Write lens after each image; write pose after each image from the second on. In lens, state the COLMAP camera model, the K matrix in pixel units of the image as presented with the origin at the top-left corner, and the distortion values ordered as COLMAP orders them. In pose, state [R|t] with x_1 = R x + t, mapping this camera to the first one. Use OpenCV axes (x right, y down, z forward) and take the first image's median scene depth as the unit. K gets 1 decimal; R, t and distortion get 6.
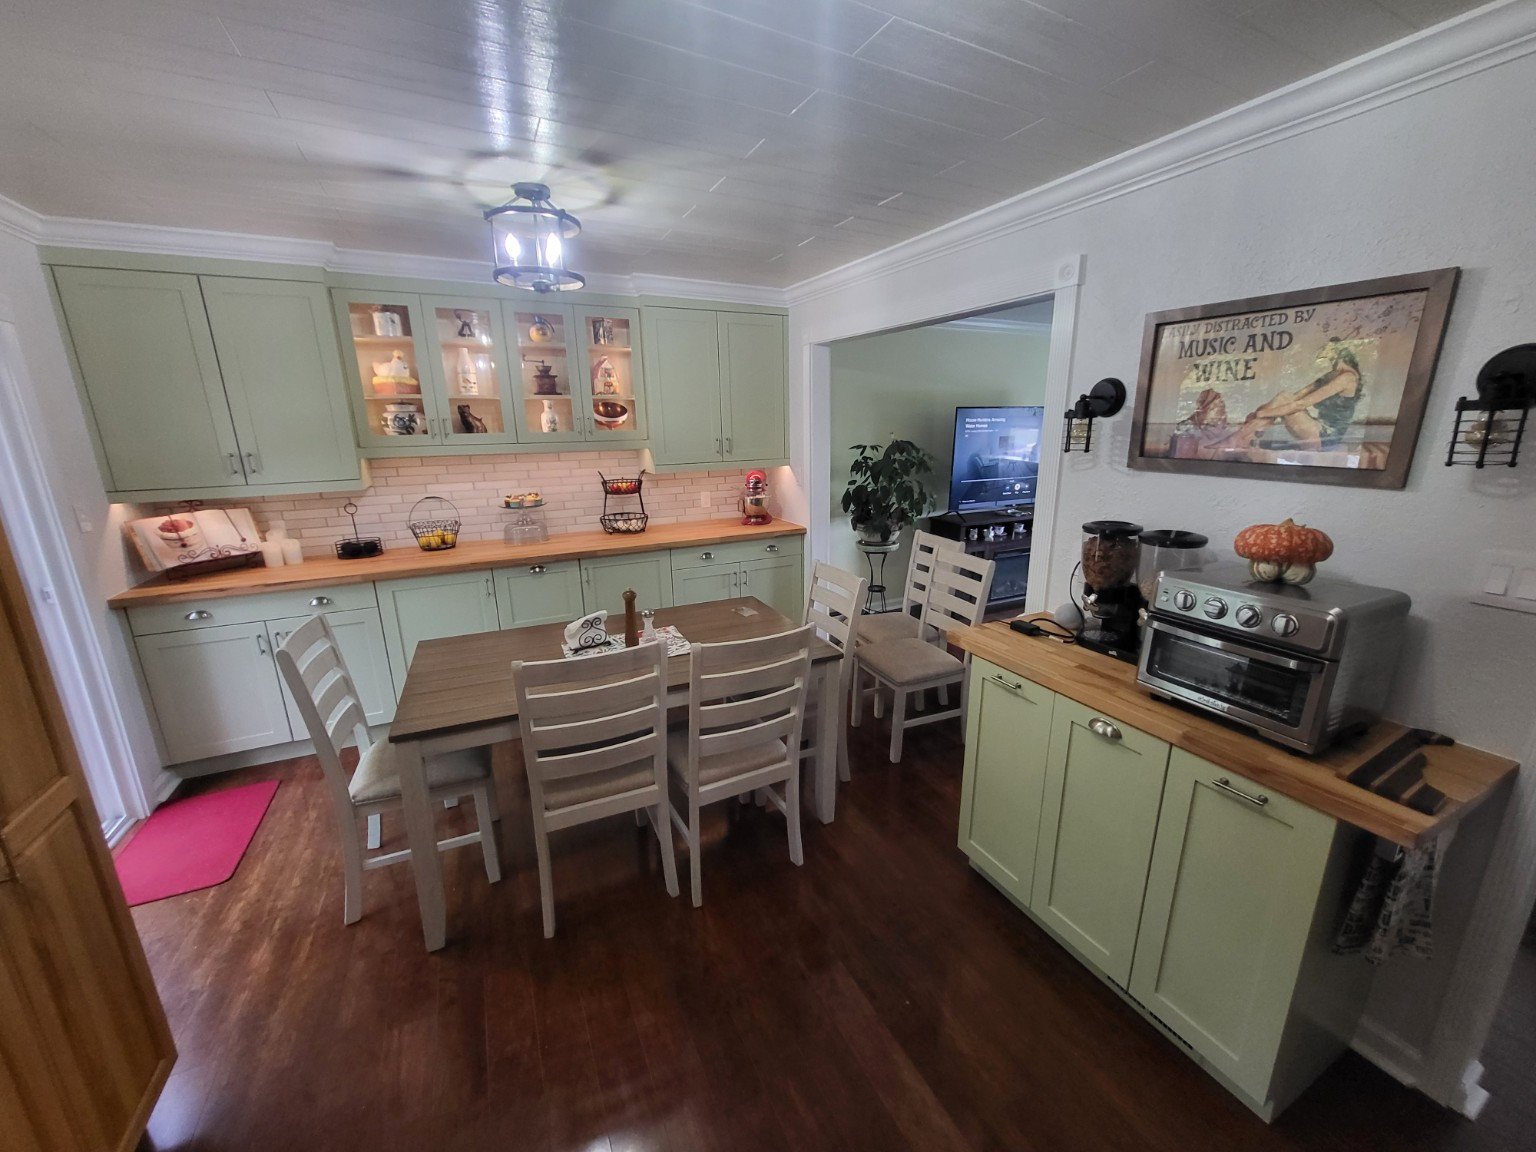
lens RADIAL K [[601.3, 0, 778.2], [0, 601.3, 575.8], [0, 0, 1]] dist [-0.000160, -0.000446]
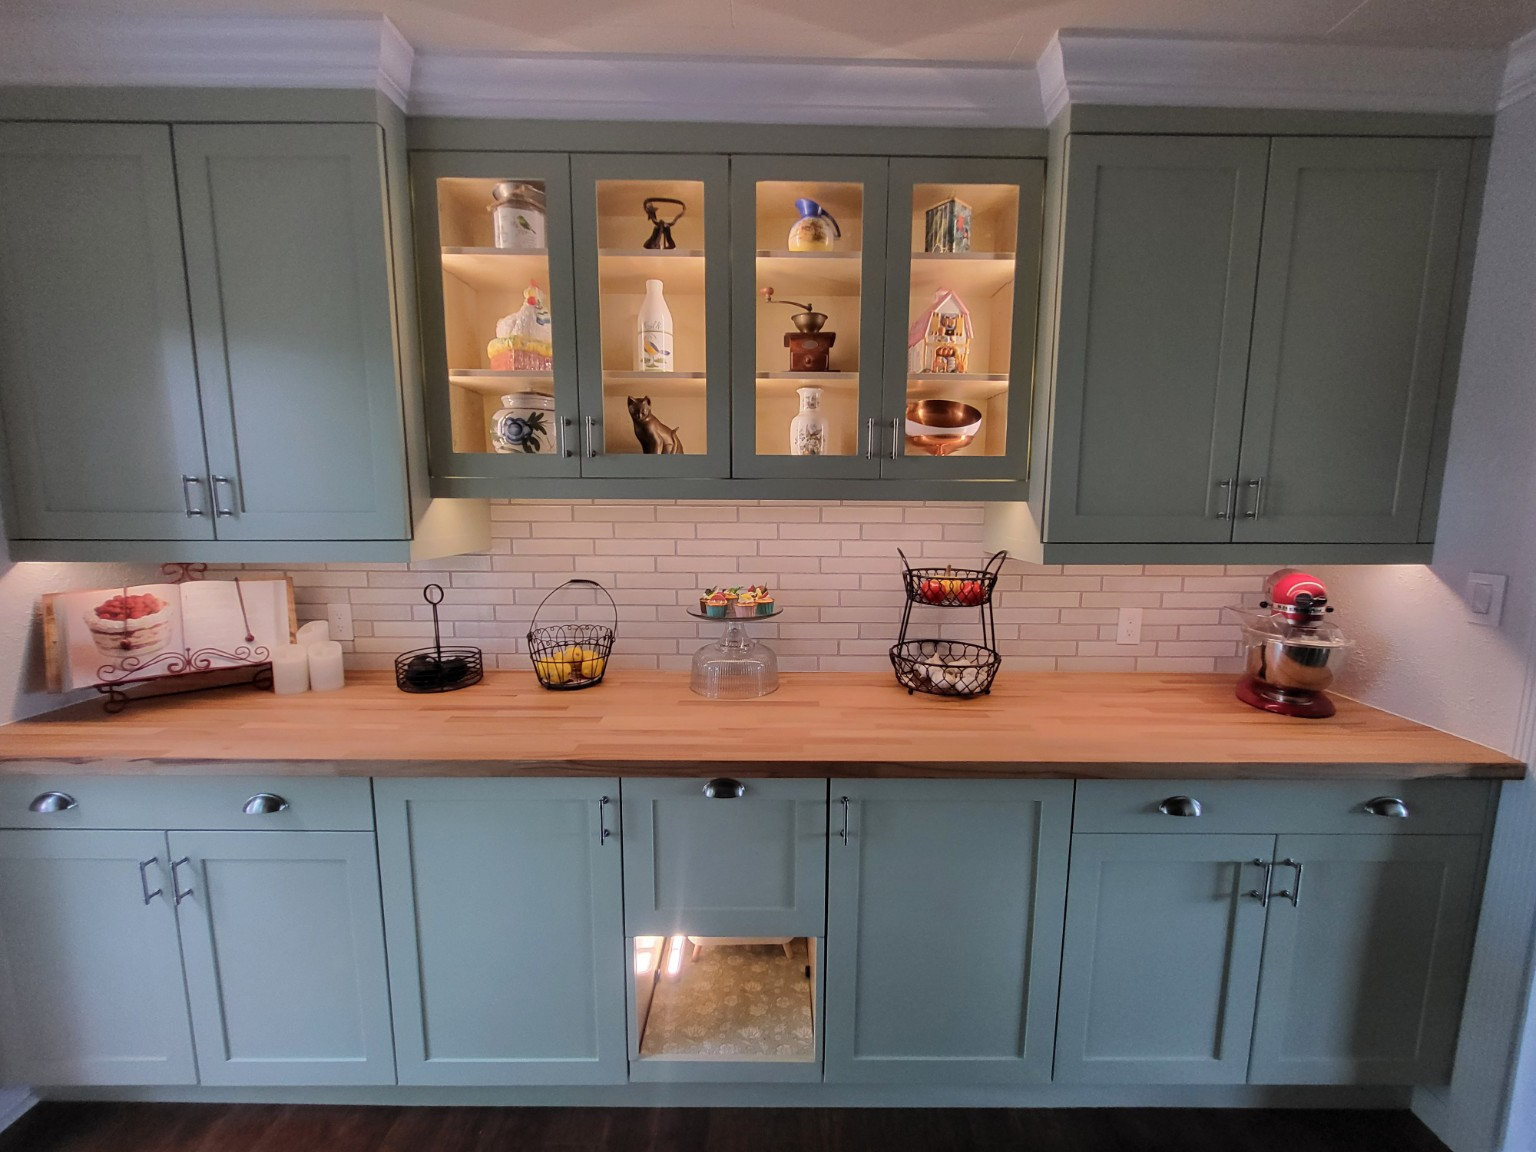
lens RADIAL K [[601.3, 0, 778.0], [0, 601.3, 571.6], [0, 0, 1]] dist [-0.000160, -0.000446]
pose [[0.896424, 0.076855, -0.436483, -0.195821], [-0.129878, 0.987167, -0.092918, -0.111396], [0.423741, 0.139983, 0.894901, 0.603292]]
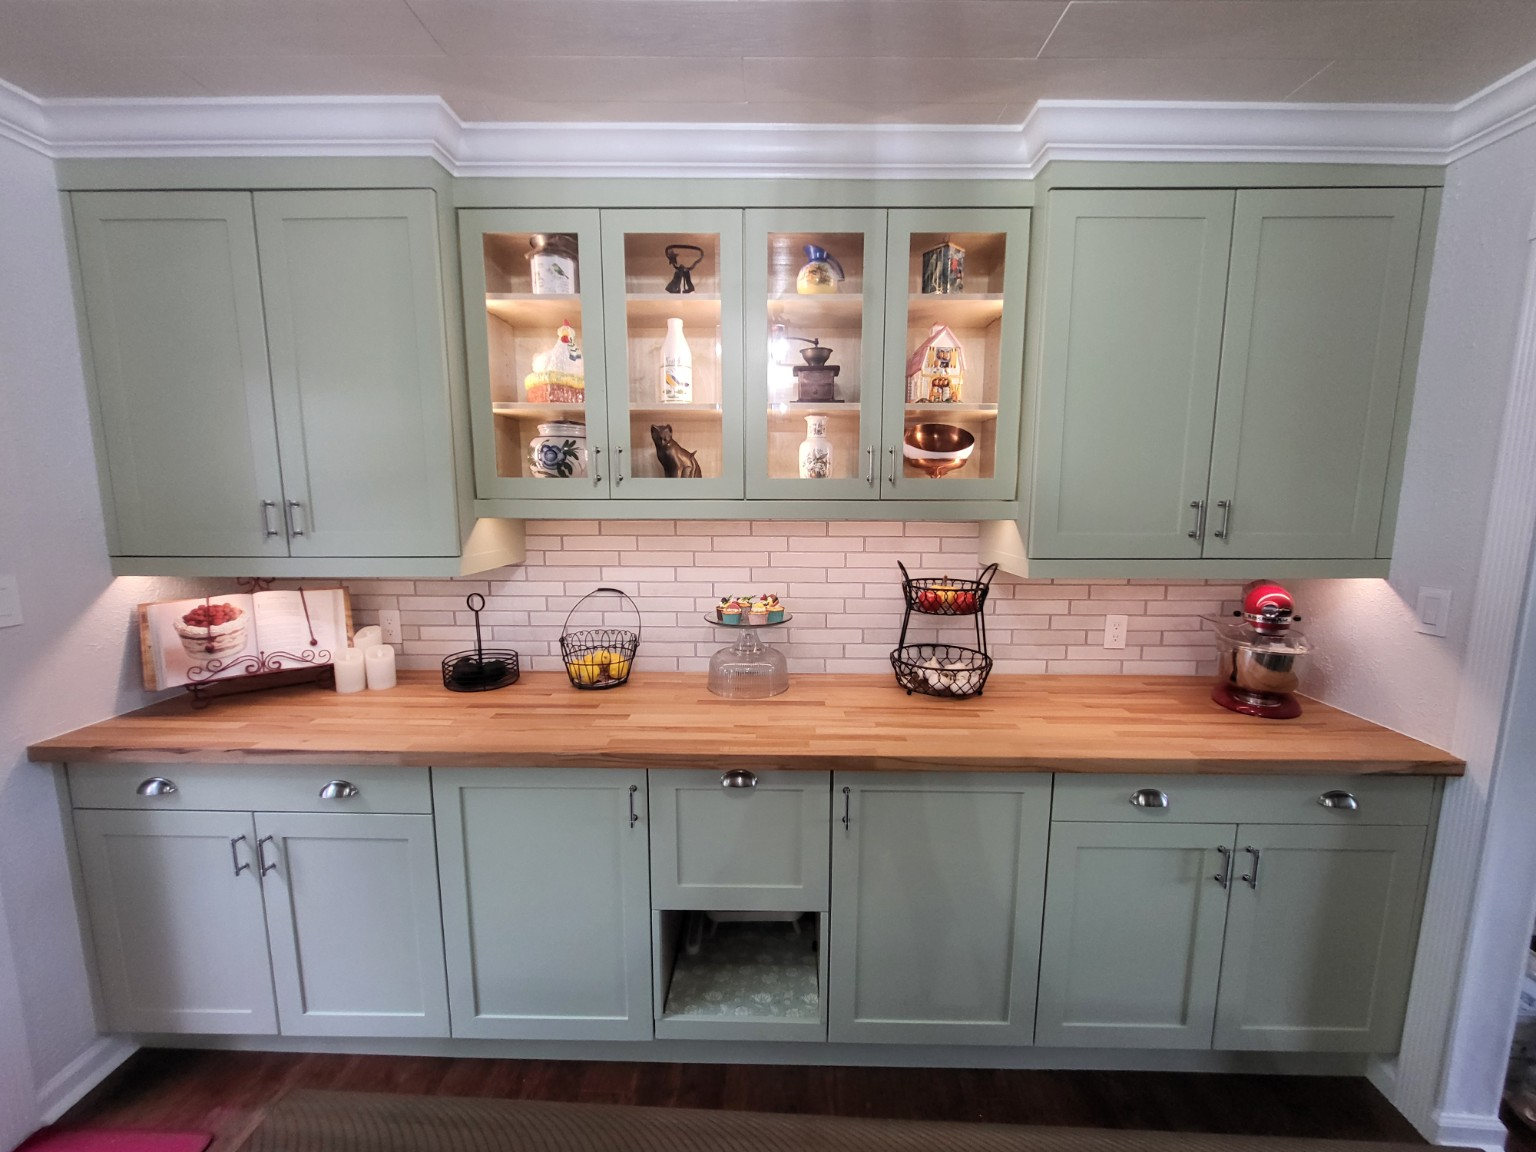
lens RADIAL K [[601.3, 0, 777.8], [0, 601.3, 572.0], [0, 0, 1]] dist [-0.000160, -0.000446]
pose [[0.886977, 0.080543, -0.454736, -0.175207], [-0.131672, 0.987908, -0.081853, -0.120775], [0.442645, 0.132478, 0.886857, 0.562696]]
